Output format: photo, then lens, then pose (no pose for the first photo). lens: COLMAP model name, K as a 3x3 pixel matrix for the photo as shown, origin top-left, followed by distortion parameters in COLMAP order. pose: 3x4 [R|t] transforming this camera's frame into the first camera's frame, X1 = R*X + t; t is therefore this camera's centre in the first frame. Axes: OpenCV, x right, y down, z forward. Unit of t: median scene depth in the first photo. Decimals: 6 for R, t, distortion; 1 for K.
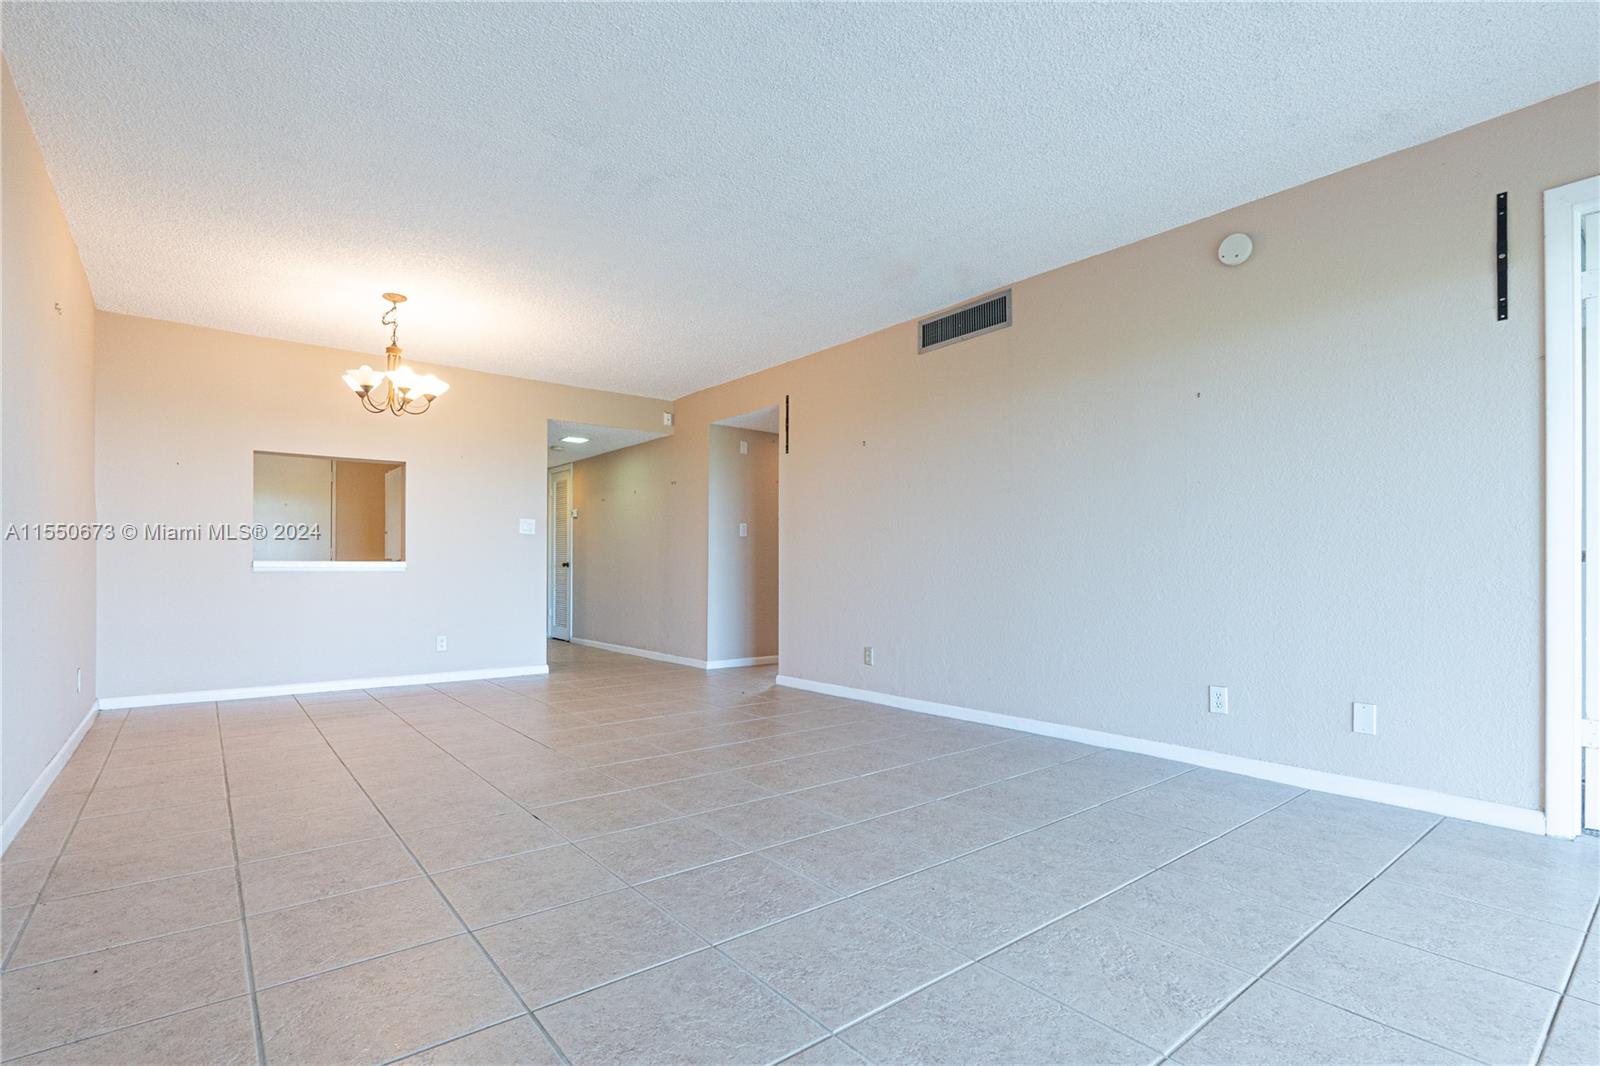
lens RADIAL K [[761.1, 0, 785.6], [0, 761.1, 564.1], [0, 0, 1]] dist [-0.005780, 0.000178]
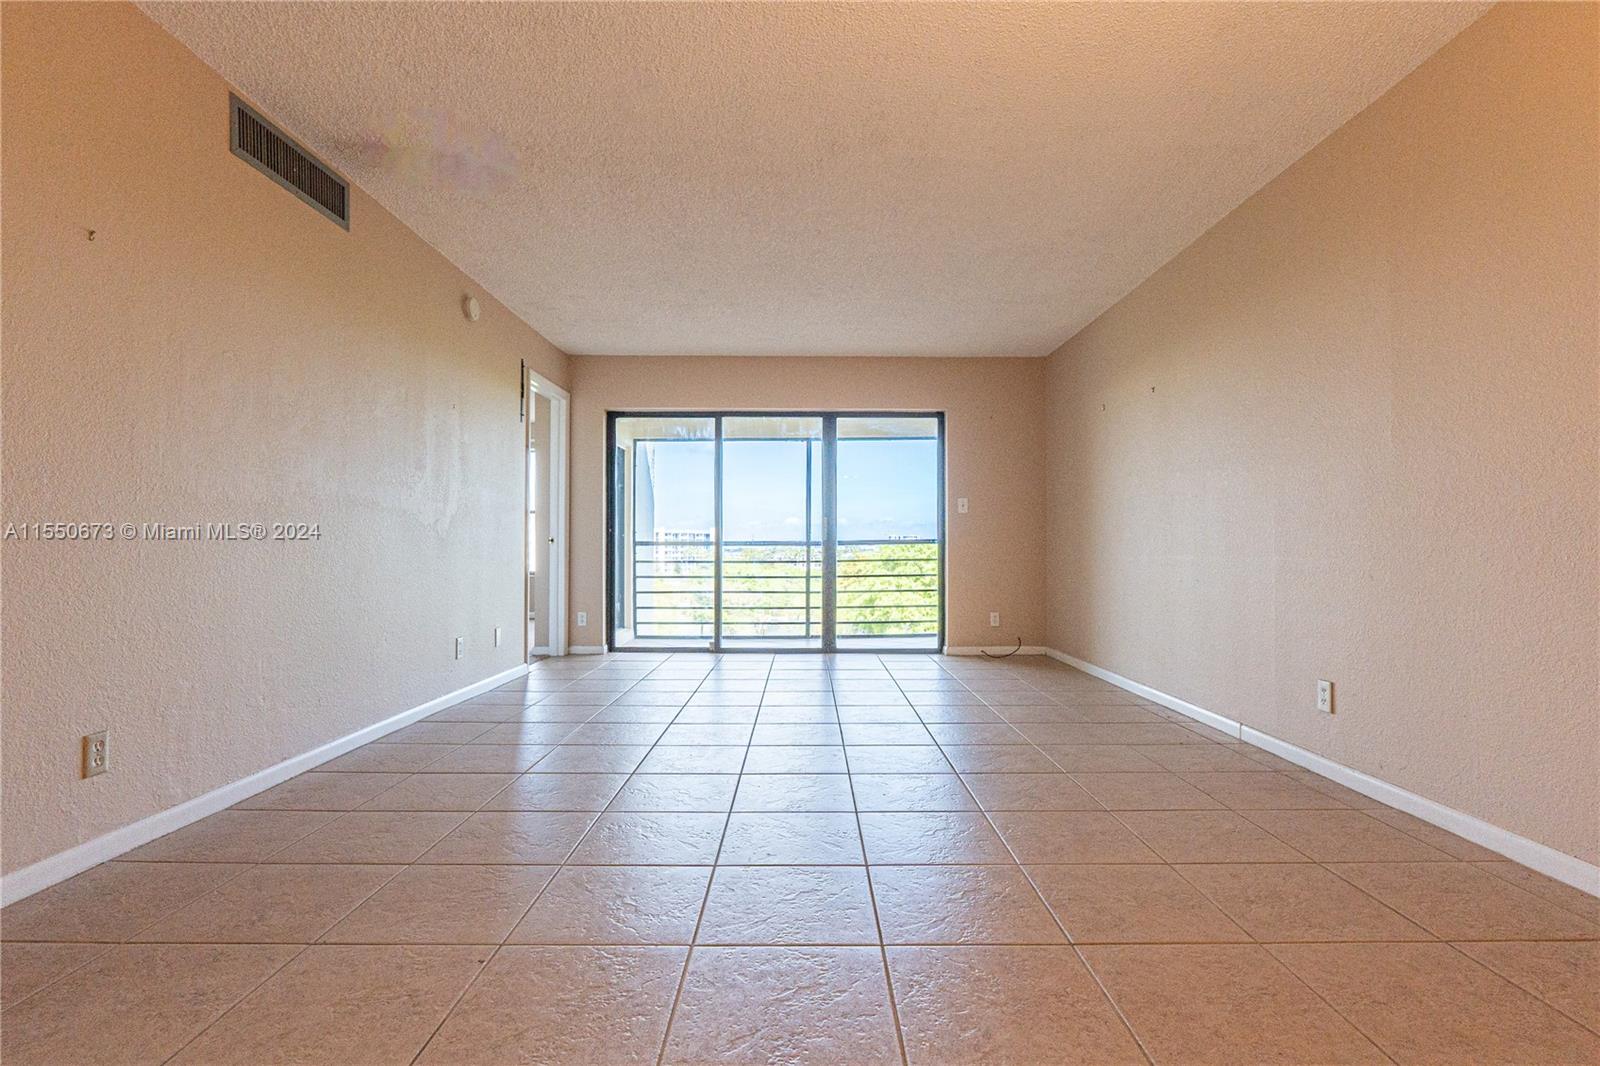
lens RADIAL K [[757.6, 0, 822.7], [0, 757.6, 541.0], [0, 0, 1]] dist [-0.007137, 0.000744]
pose [[-0.798986, 0.003431, 0.601340, -0.547856], [-0.007307, 0.999855, -0.015413, 0.009733], [-0.601305, -0.016709, -0.798845, 1.314152]]
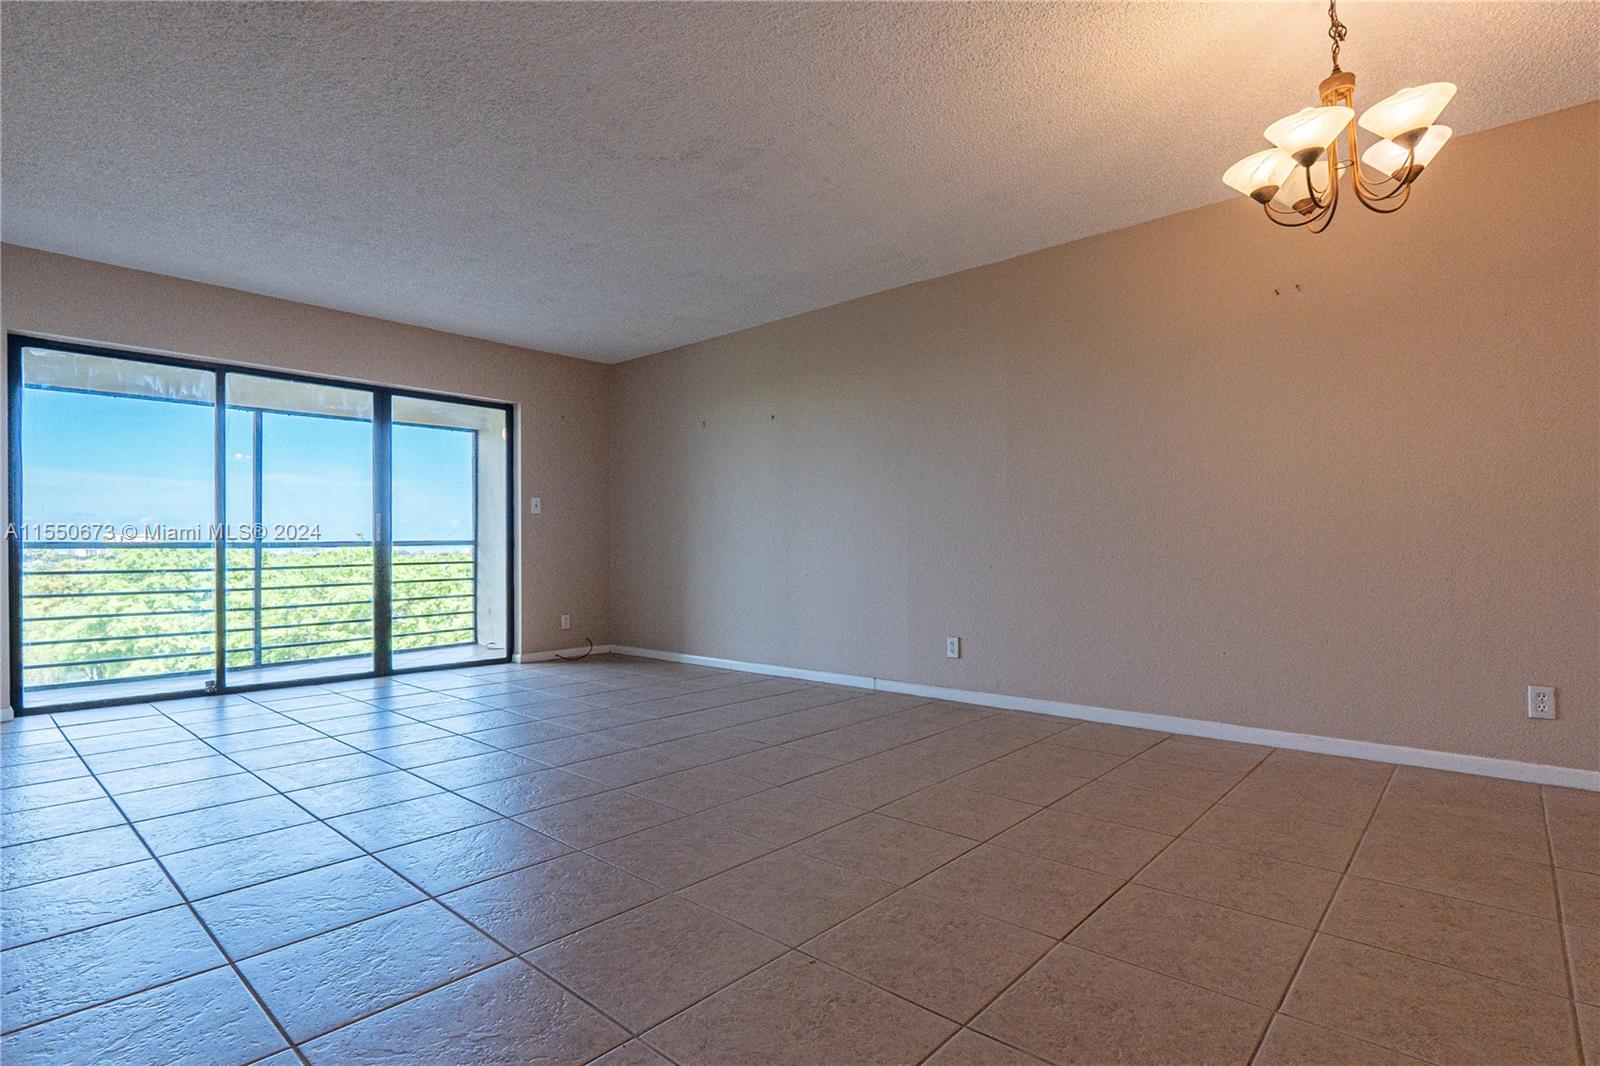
lens RADIAL K [[784.5, 0, 792.2], [0, 784.5, 546.3], [0, 0, 1]] dist [-0.001552, -0.000340]
pose [[-0.985891, 0.002448, -0.167373, -0.094201], [0.004739, 0.999900, -0.013290, 0.013974], [0.167323, -0.013896, -0.985804, 1.500066]]
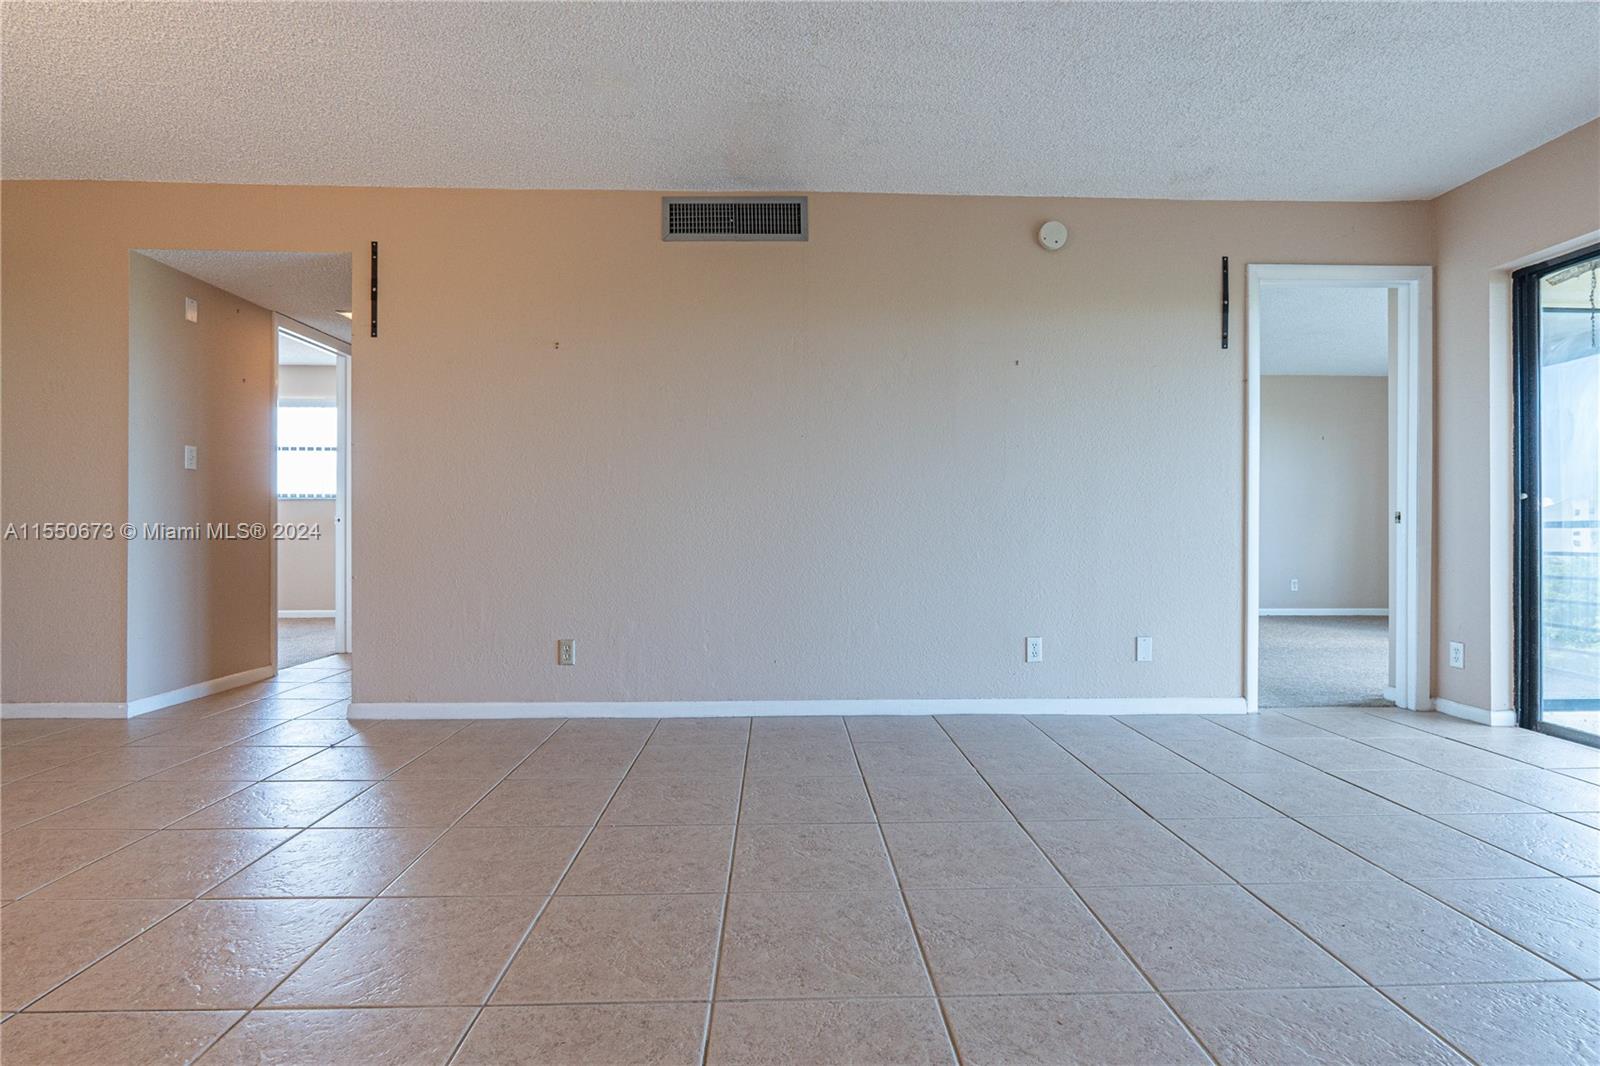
lens RADIAL K [[757.6, 0, 822.7], [0, 757.6, 541.0], [0, 0, 1]] dist [-0.007137, 0.000744]
pose [[0.589772, -0.012110, 0.807479, -0.377011], [-0.006756, 0.999779, 0.019929, 0.003489], [-0.807541, -0.017209, 0.589560, 0.482437]]
